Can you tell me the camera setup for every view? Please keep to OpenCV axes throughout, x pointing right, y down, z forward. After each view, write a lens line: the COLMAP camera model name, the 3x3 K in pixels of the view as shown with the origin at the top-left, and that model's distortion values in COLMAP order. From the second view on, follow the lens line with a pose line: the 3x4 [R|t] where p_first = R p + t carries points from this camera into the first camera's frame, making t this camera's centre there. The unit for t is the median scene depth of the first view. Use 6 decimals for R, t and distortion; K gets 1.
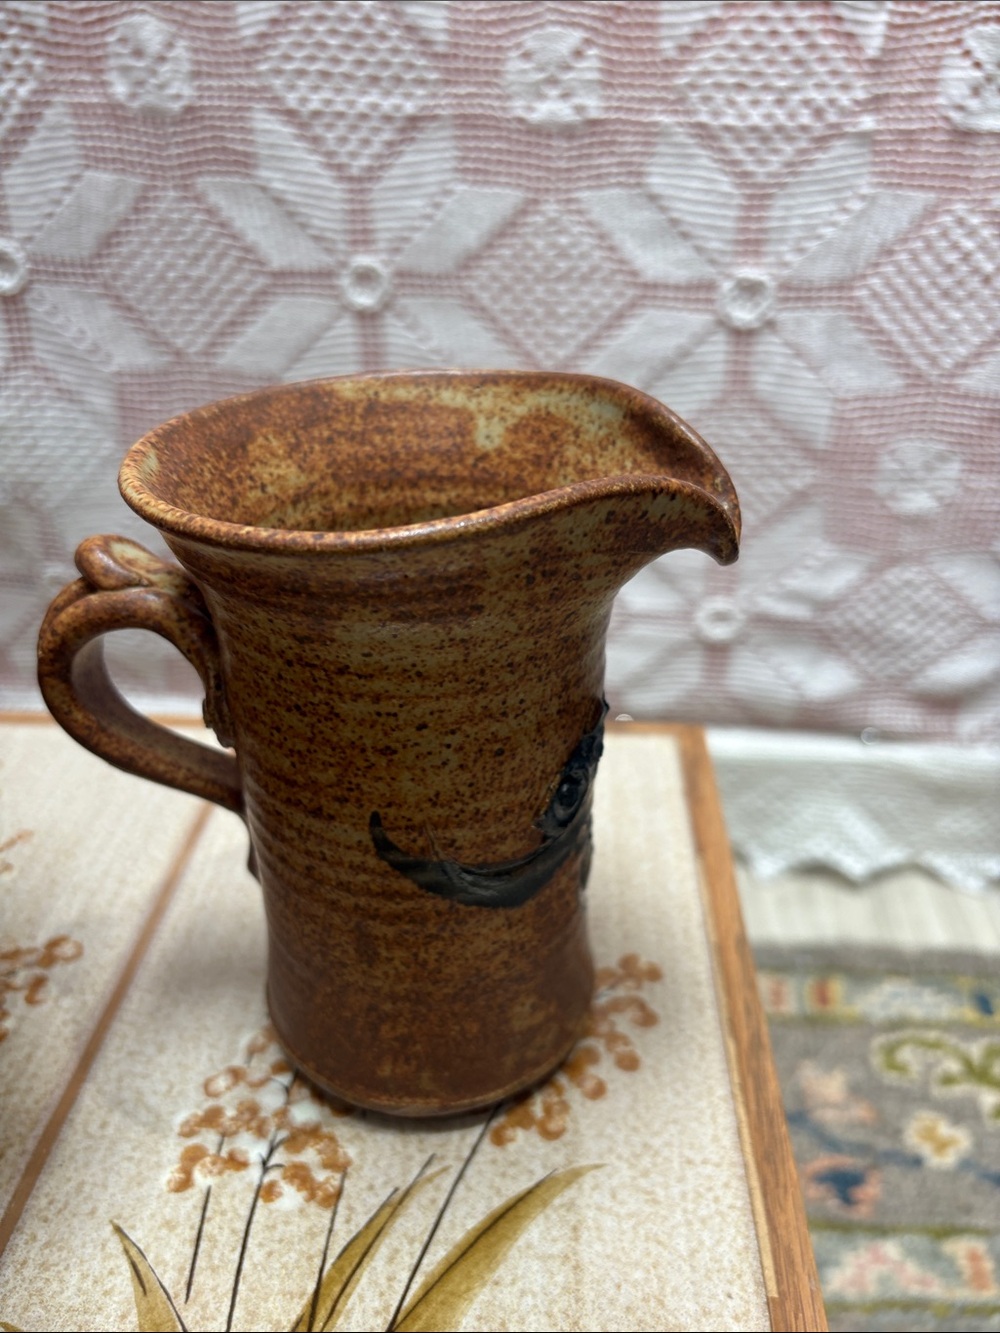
lens RADIAL K [[1072.4, 0, 503.1], [0, 1072.4, 662.5], [0, 0, 1]] dist [0.029210, -0.076142]
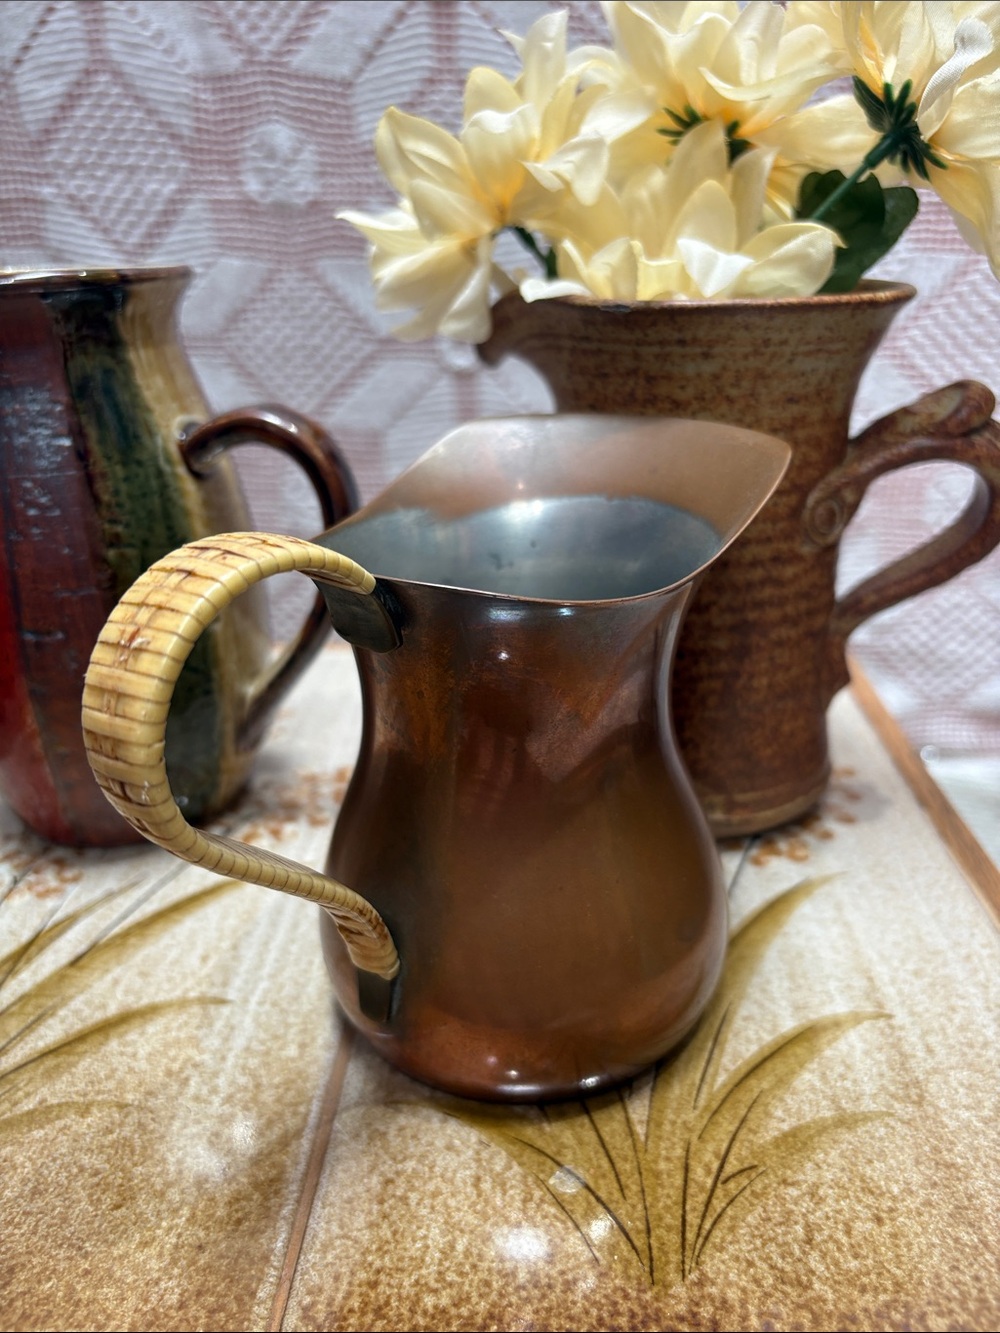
lens RADIAL K [[1072.4, 0, 497.4], [0, 1072.4, 654.9], [0, 0, 1]] dist [0.029210, -0.076142]
pose [[0.999790, -0.020071, -0.004193, -0.100396], [0.019368, 0.991566, -0.128149, 0.122857], [0.006730, 0.128041, 0.991746, -0.089664]]
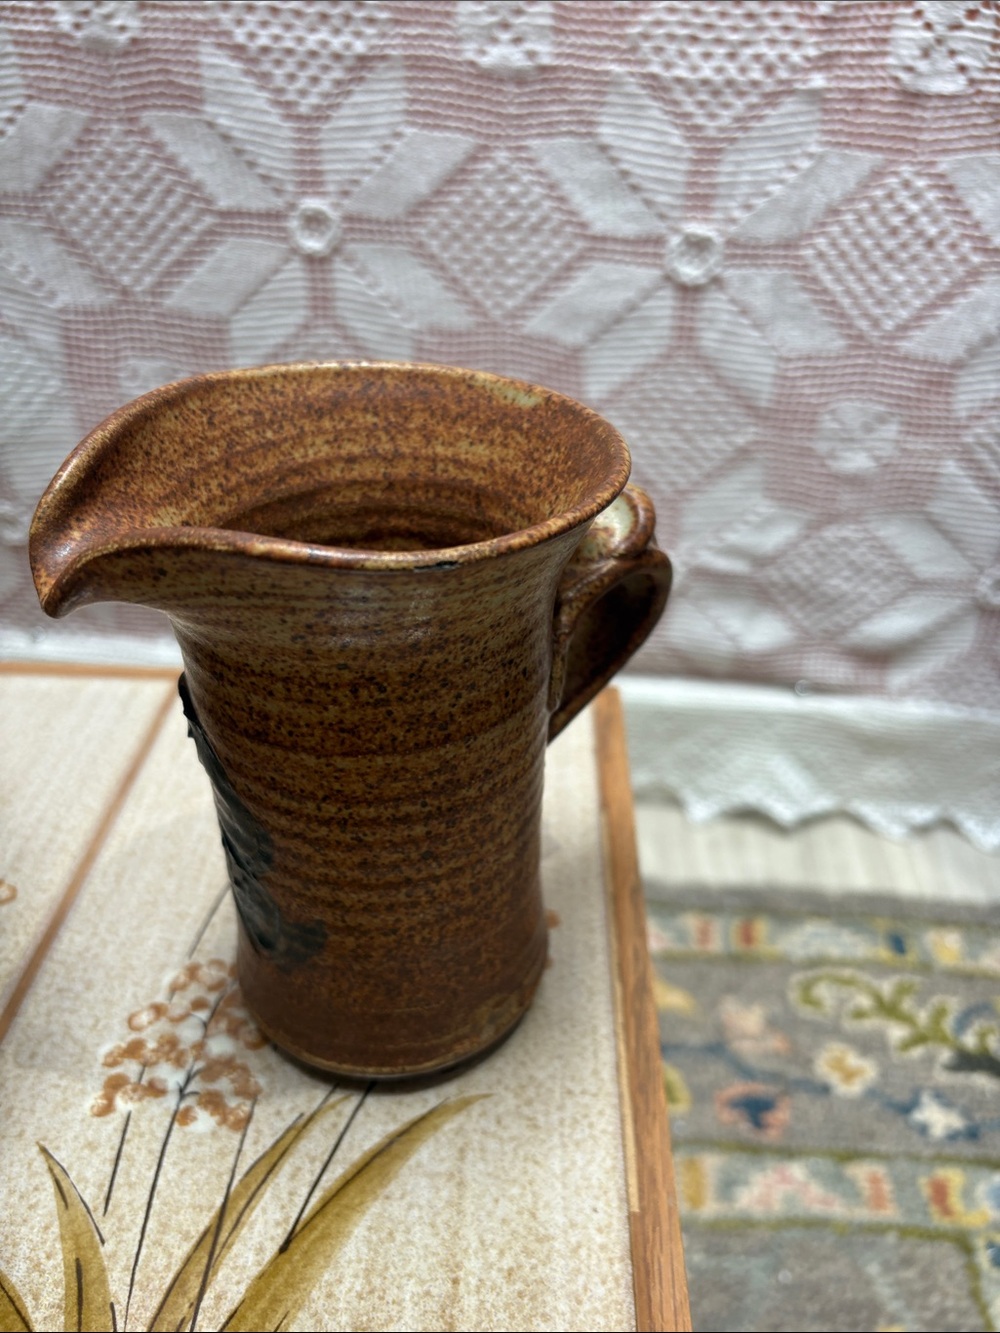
lens RADIAL K [[1072.4, 0, 501.4], [0, 1072.4, 670.8], [0, 0, 1]] dist [0.029210, -0.076142]
pose [[0.999252, 0.017921, 0.034262, 0.019335], [-0.020148, 0.997628, 0.065818, -0.012632], [-0.033002, -0.066459, 0.997243, -0.023418]]
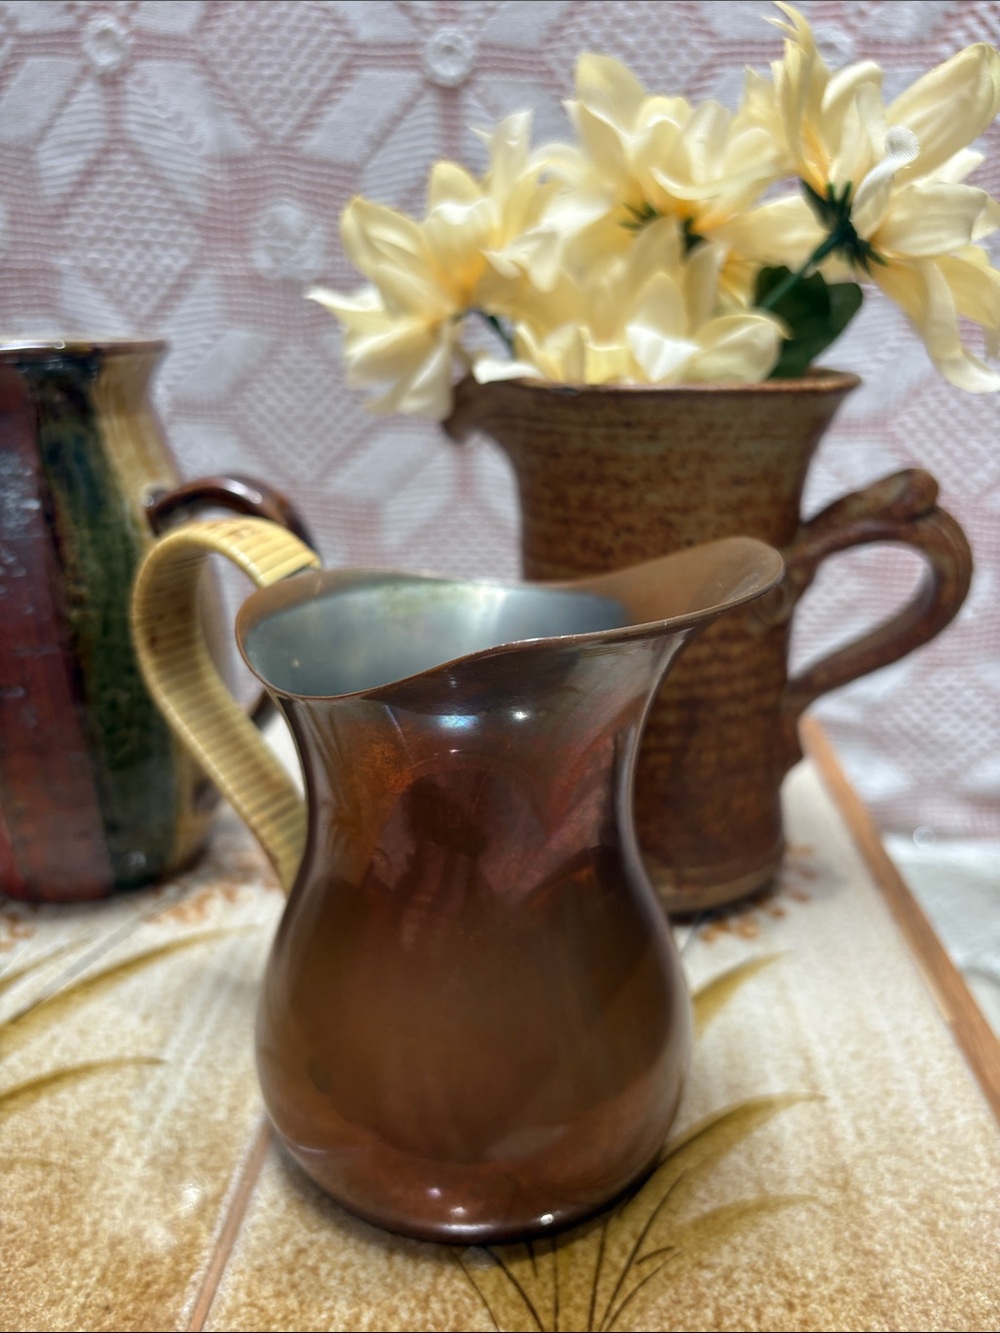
lens RADIAL K [[1072.4, 0, 494.7], [0, 1072.4, 659.8], [0, 0, 1]] dist [0.029210, -0.076142]
pose [[0.999855, 0.006341, -0.015804, -0.078286], [-0.009198, 0.982161, -0.187815, 0.124152], [0.014331, 0.187933, 0.982077, -0.095611]]
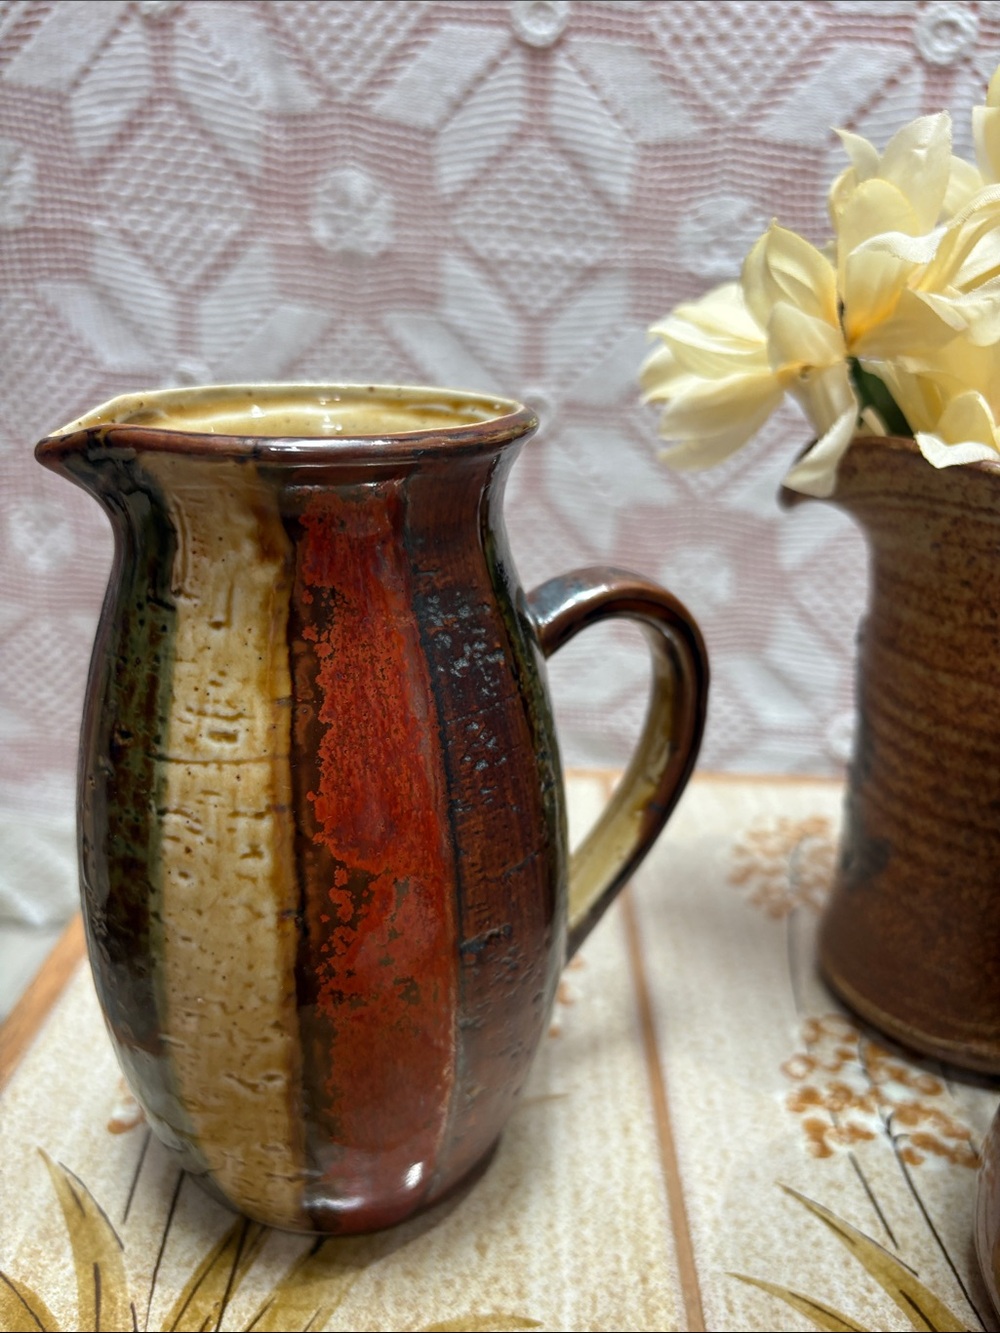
lens RADIAL K [[1072.4, 0, 492.5], [0, 1072.4, 657.4], [0, 0, 1]] dist [0.029210, -0.076142]
pose [[0.998981, 0.021886, 0.039461, -0.220858], [-0.015542, 0.987878, -0.154450, 0.059934], [-0.042363, 0.153679, 0.987212, -0.026265]]
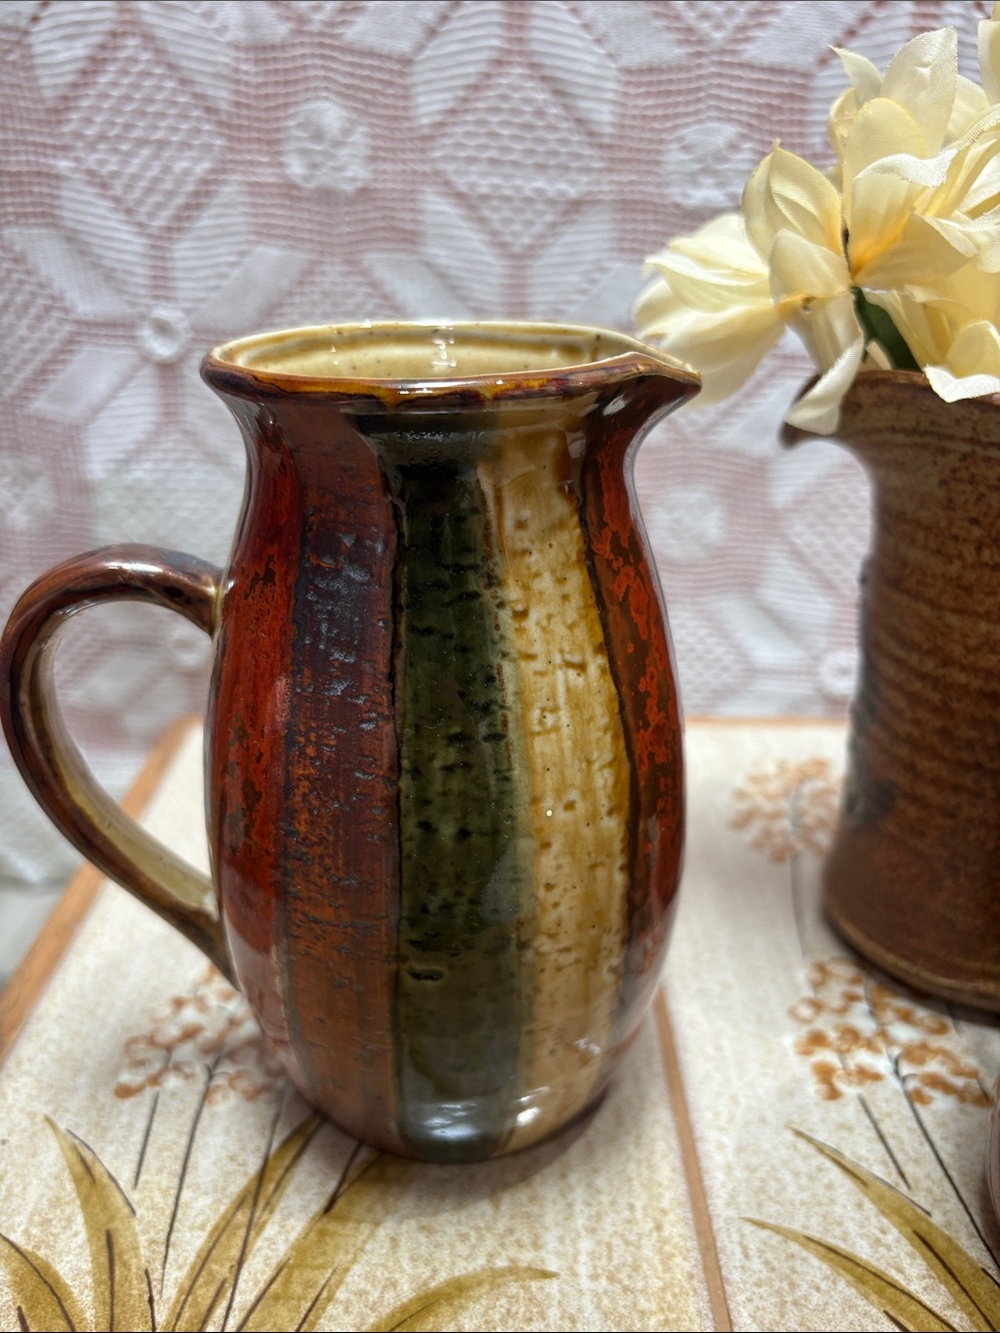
lens RADIAL K [[1072.4, 0, 497.2], [0, 1072.4, 660.2], [0, 0, 1]] dist [0.029210, -0.076142]
pose [[0.998491, -0.005697, 0.054613, -0.223566], [0.011177, 0.994866, -0.100579, 0.056482], [-0.053760, 0.101037, 0.993429, -0.017949]]
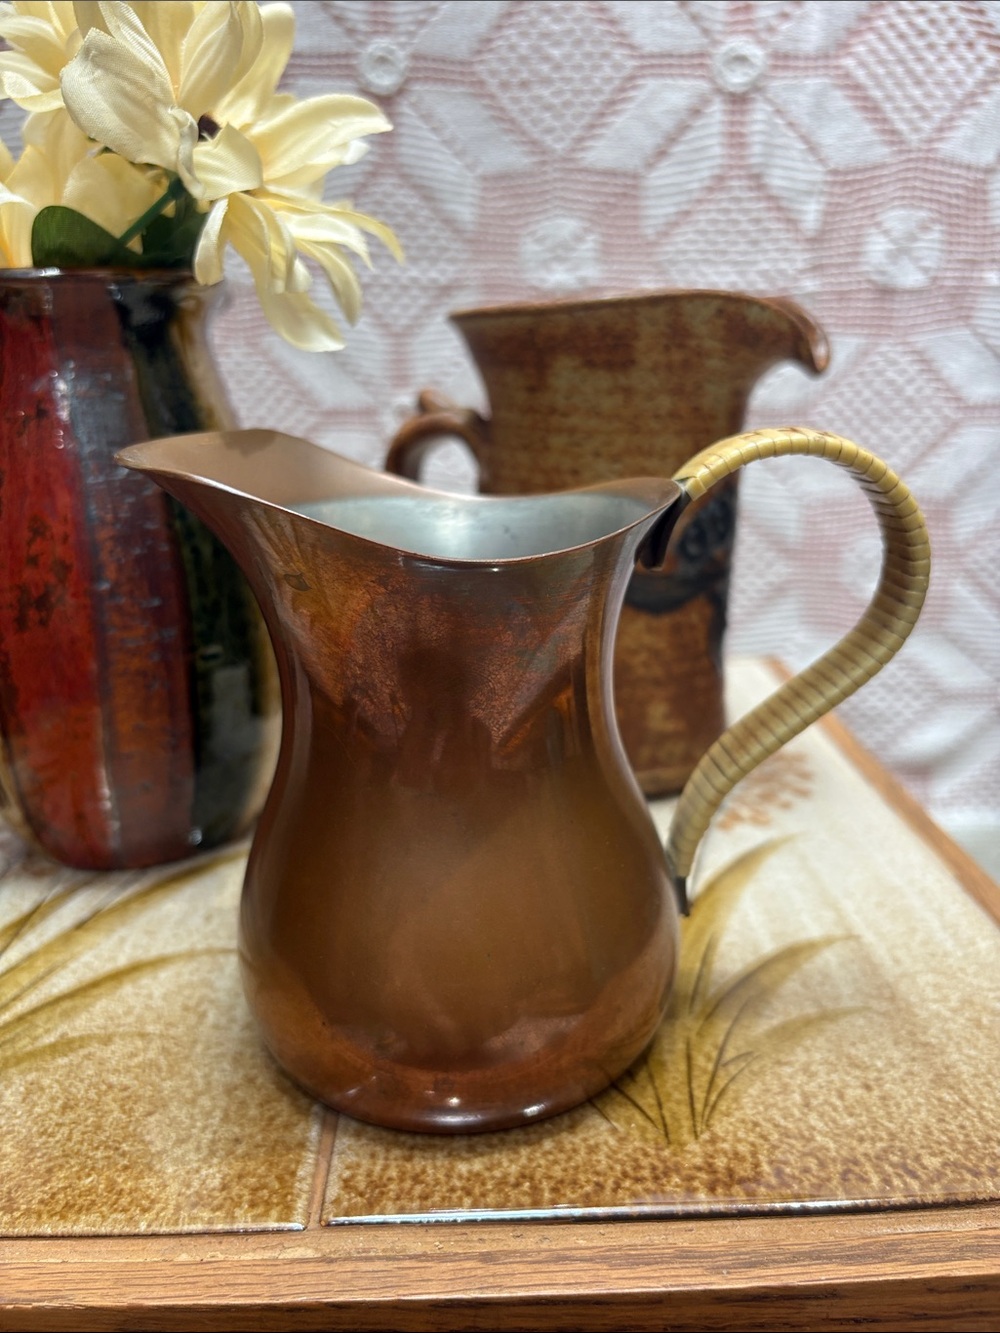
lens RADIAL K [[1072.4, 0, 498.7], [0, 1072.4, 654.6], [0, 0, 1]] dist [0.029210, -0.076142]
pose [[0.996760, -0.030183, 0.074556, -0.128502], [0.045940, 0.974490, -0.219680, 0.176665], [-0.066023, 0.222393, 0.972719, -0.110950]]
